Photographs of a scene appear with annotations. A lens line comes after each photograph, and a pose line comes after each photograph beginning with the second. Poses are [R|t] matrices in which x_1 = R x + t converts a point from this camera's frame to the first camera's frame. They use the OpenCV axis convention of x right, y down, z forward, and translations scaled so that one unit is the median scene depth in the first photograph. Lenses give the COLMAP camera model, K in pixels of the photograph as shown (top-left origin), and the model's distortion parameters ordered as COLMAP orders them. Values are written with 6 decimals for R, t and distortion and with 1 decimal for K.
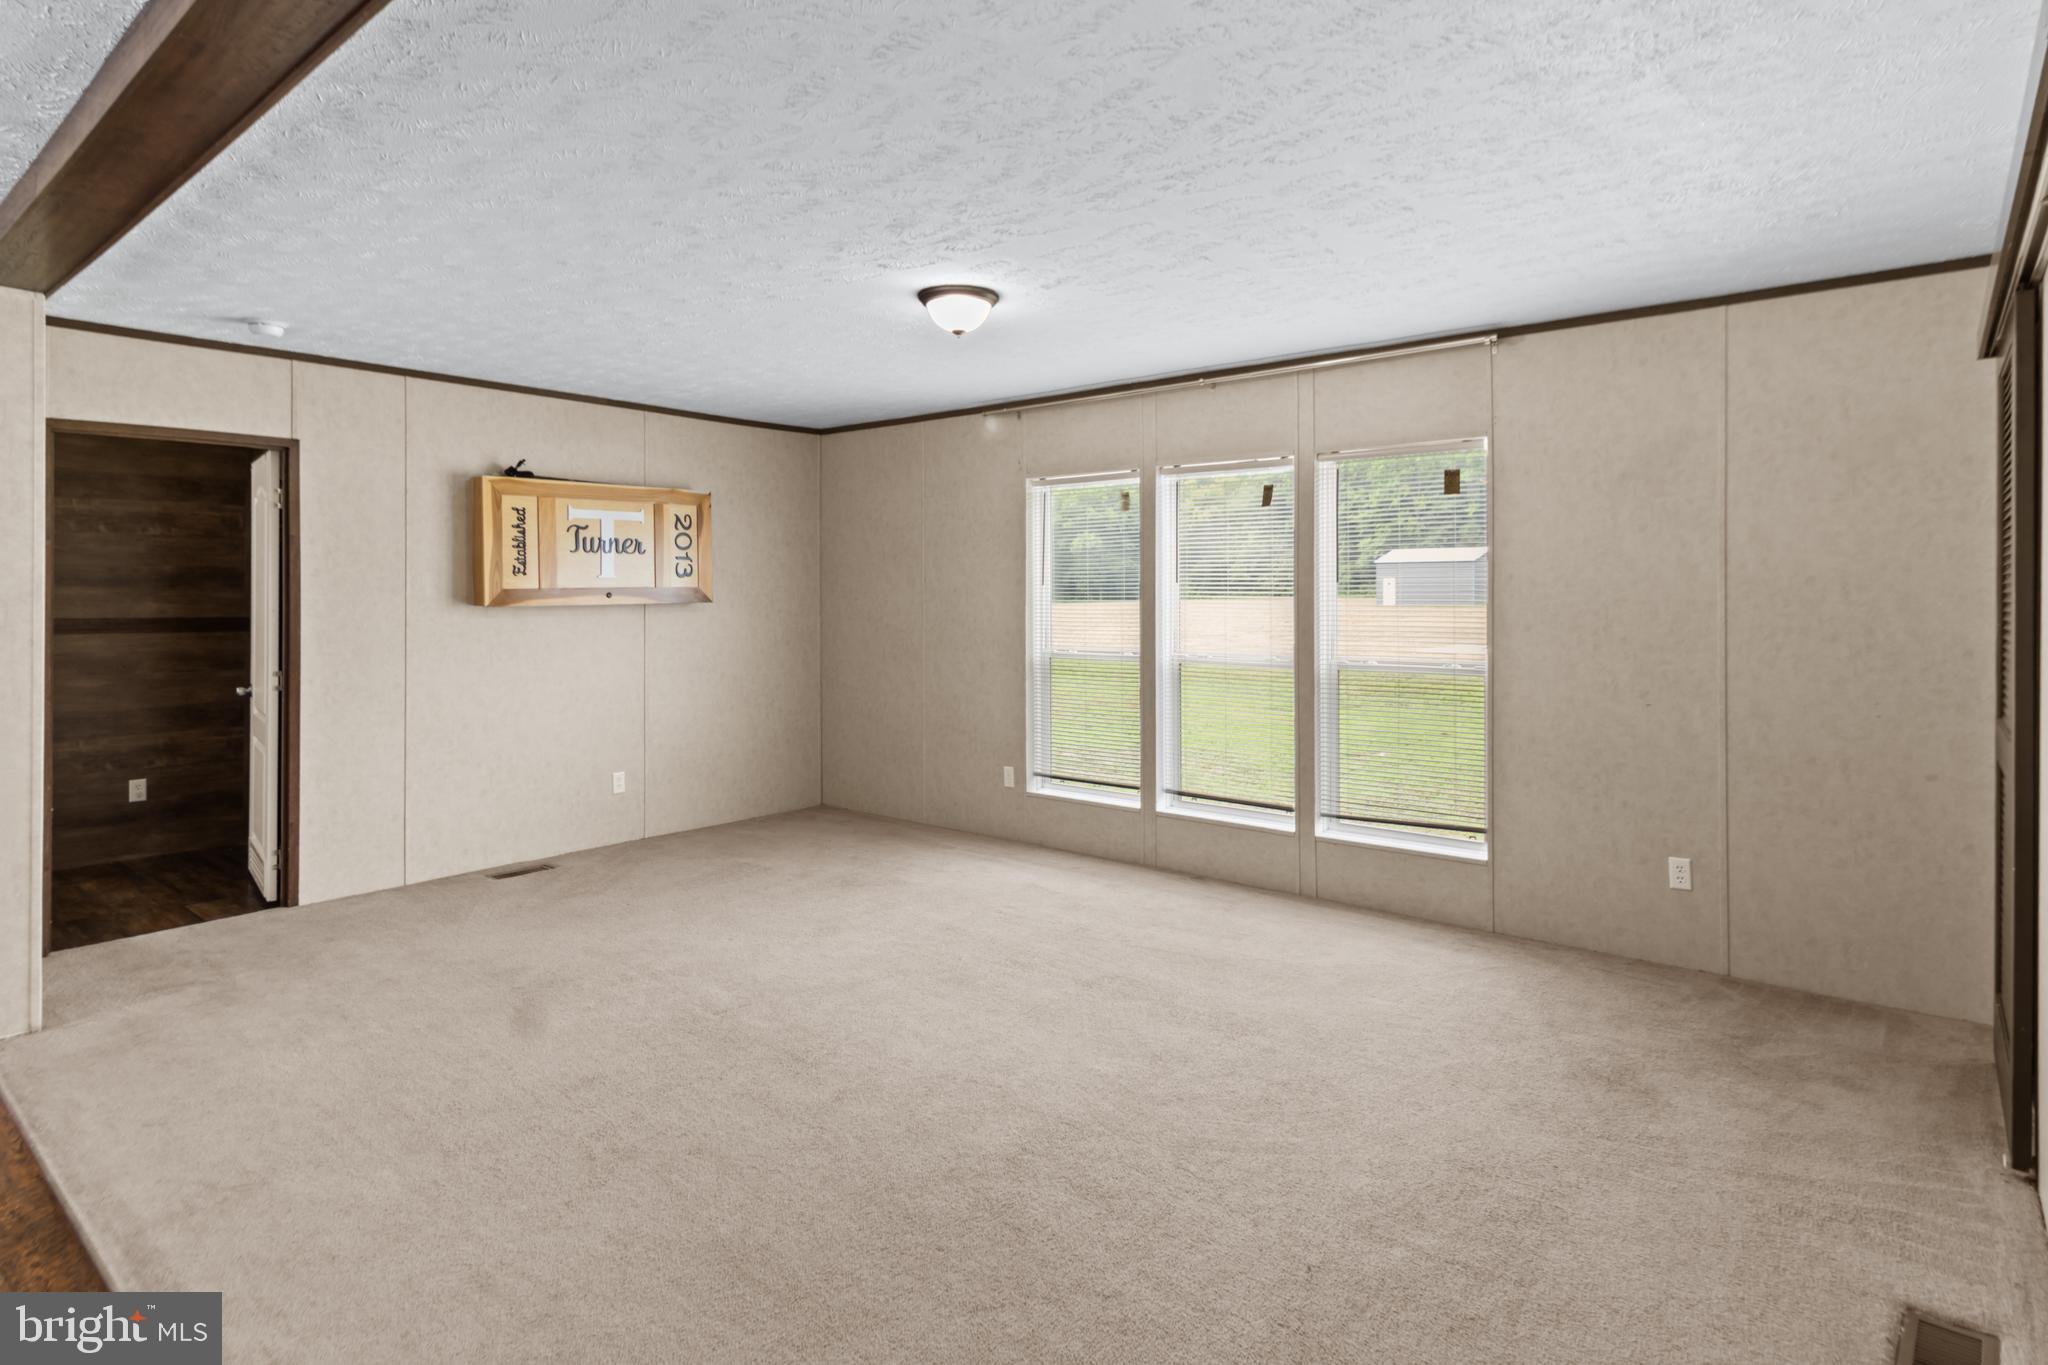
lens RADIAL K [[1075.6, 0, 1051.7], [0, 1075.6, 605.5], [0, 0, 1]] dist [0.001003, 0.000811]
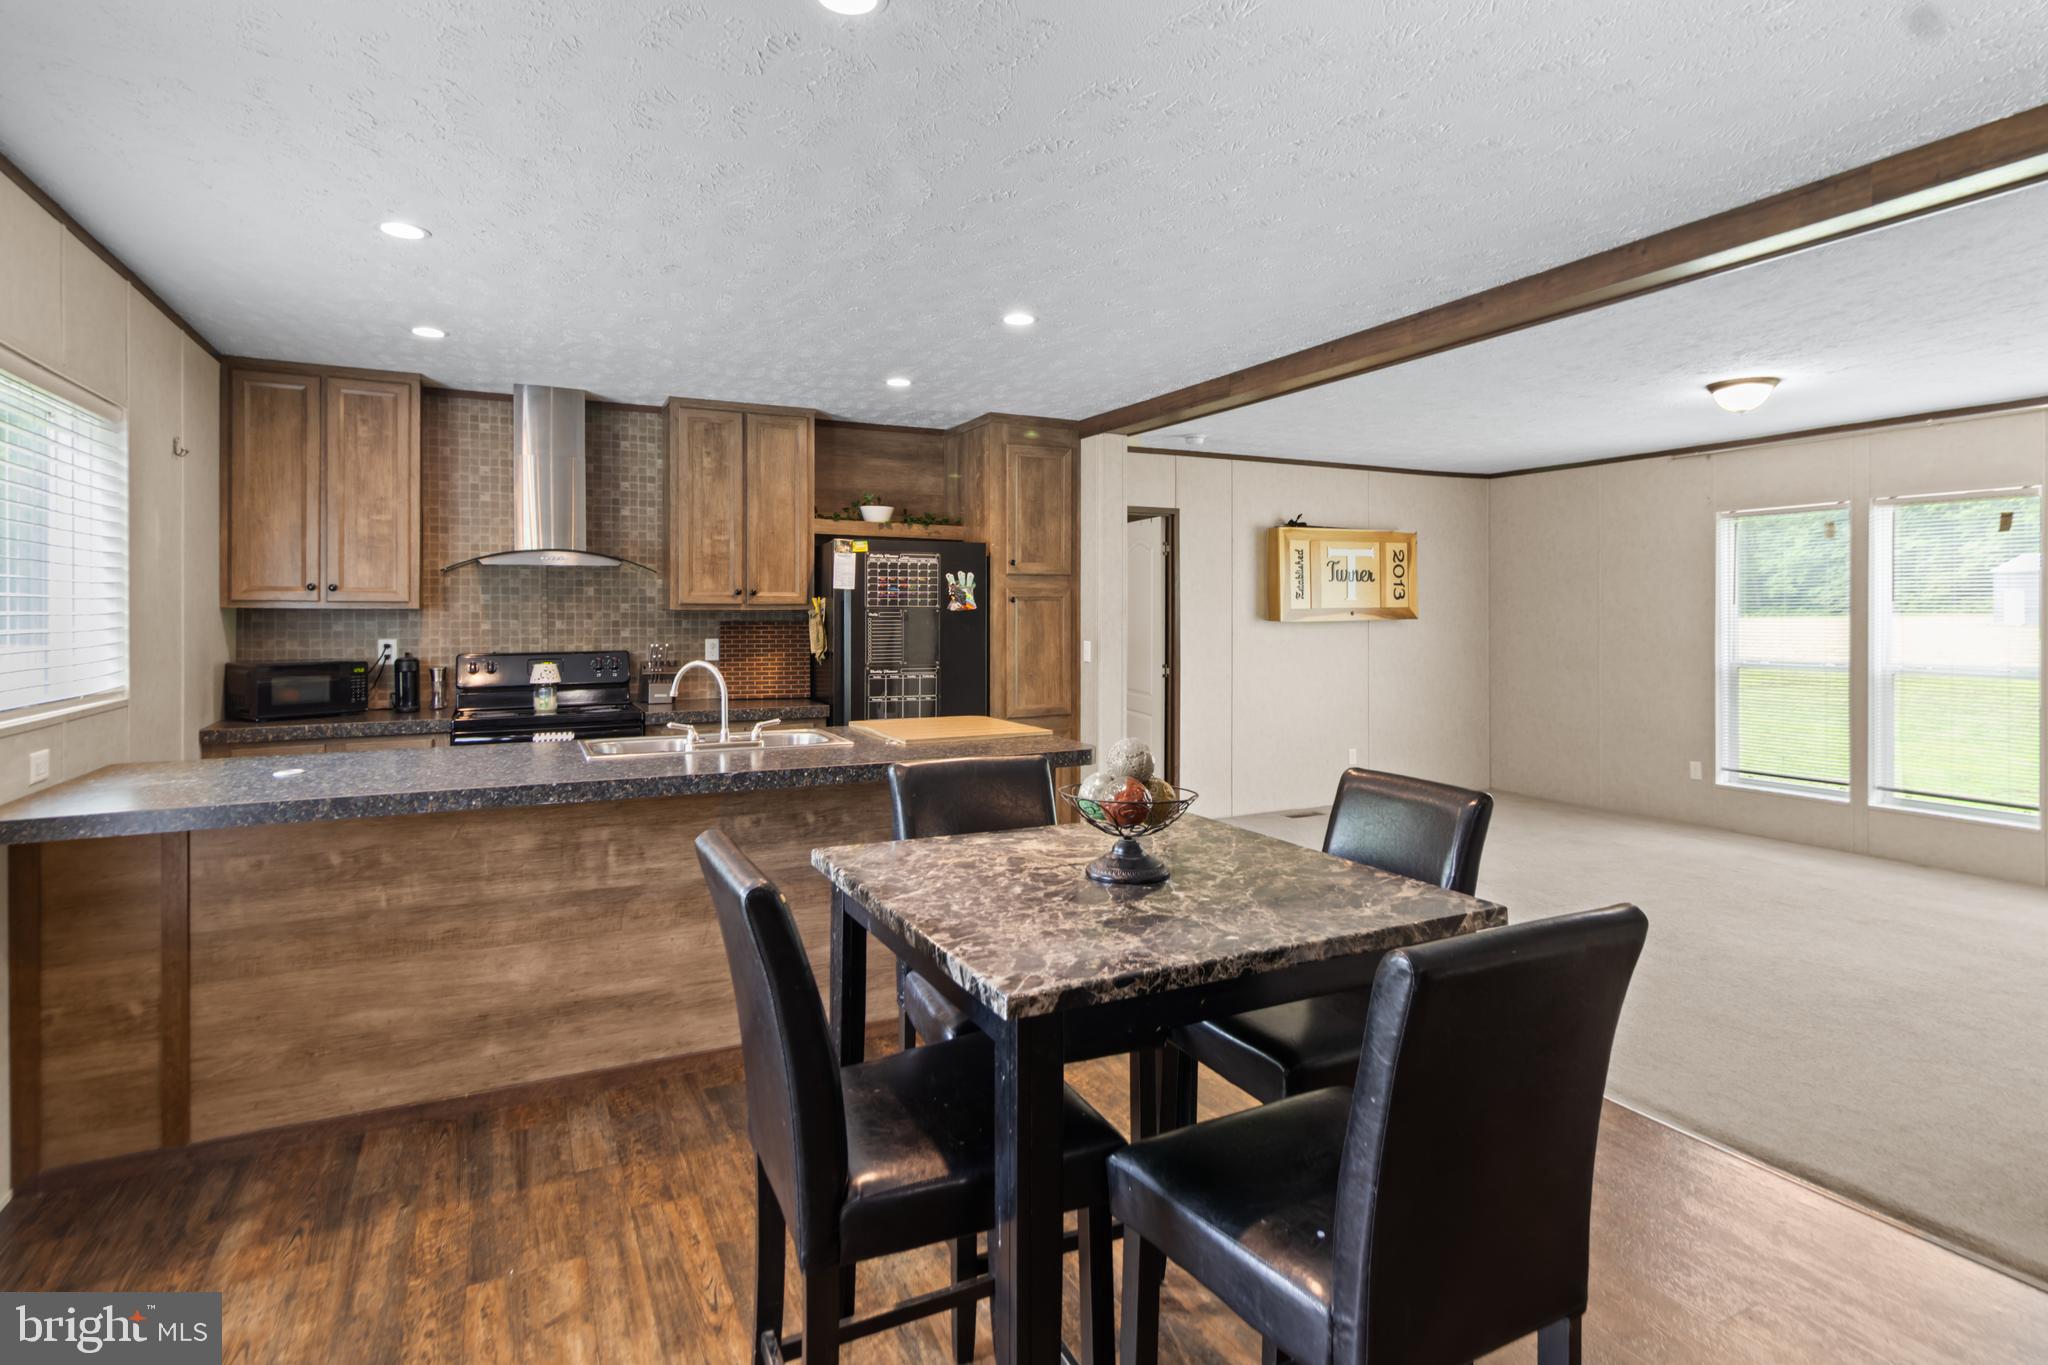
lens RADIAL K [[1075.6, 0, 1051.7], [0, 1075.6, 605.5], [0, 0, 1]] dist [0.001003, 0.000811]
pose [[0.913404, -0.003977, -0.407034, -0.216404], [-0.003232, 0.999850, -0.017022, 0.004661], [0.407041, 0.016864, 0.913254, -0.366370]]
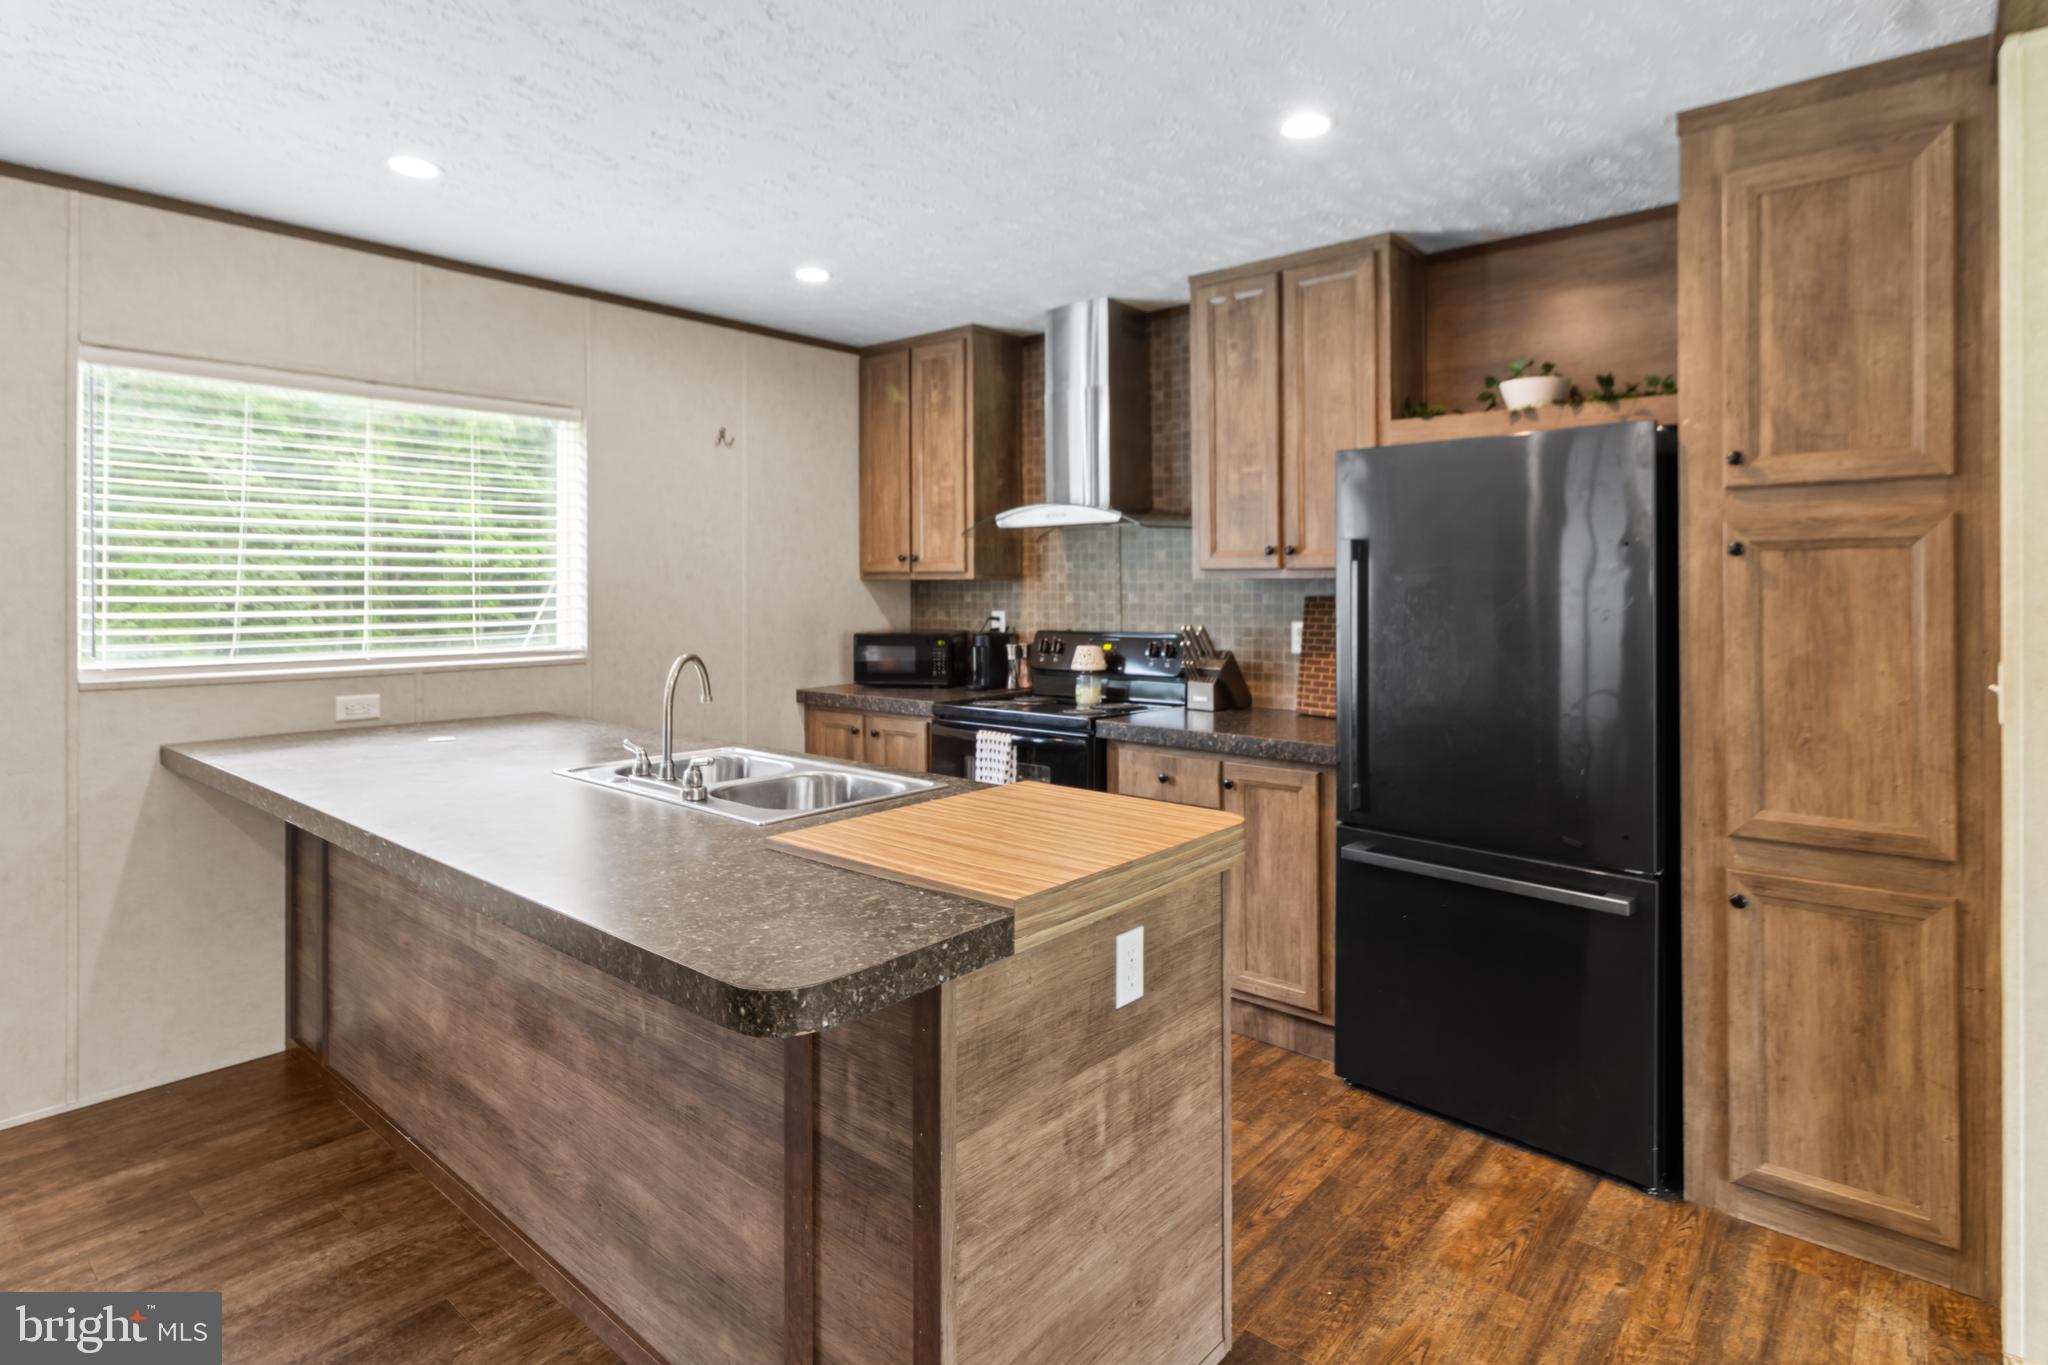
lens RADIAL K [[1061.8, 0, 1053.7], [0, 1061.8, 585.3], [0, 0, 1]] dist [0.001185, 0.000513]
pose [[-0.021109, 0.000131, -0.999777, -0.247242], [-0.007958, 0.999968, 0.000299, -0.002064], [0.999746, 0.007962, -0.021108, 0.293817]]
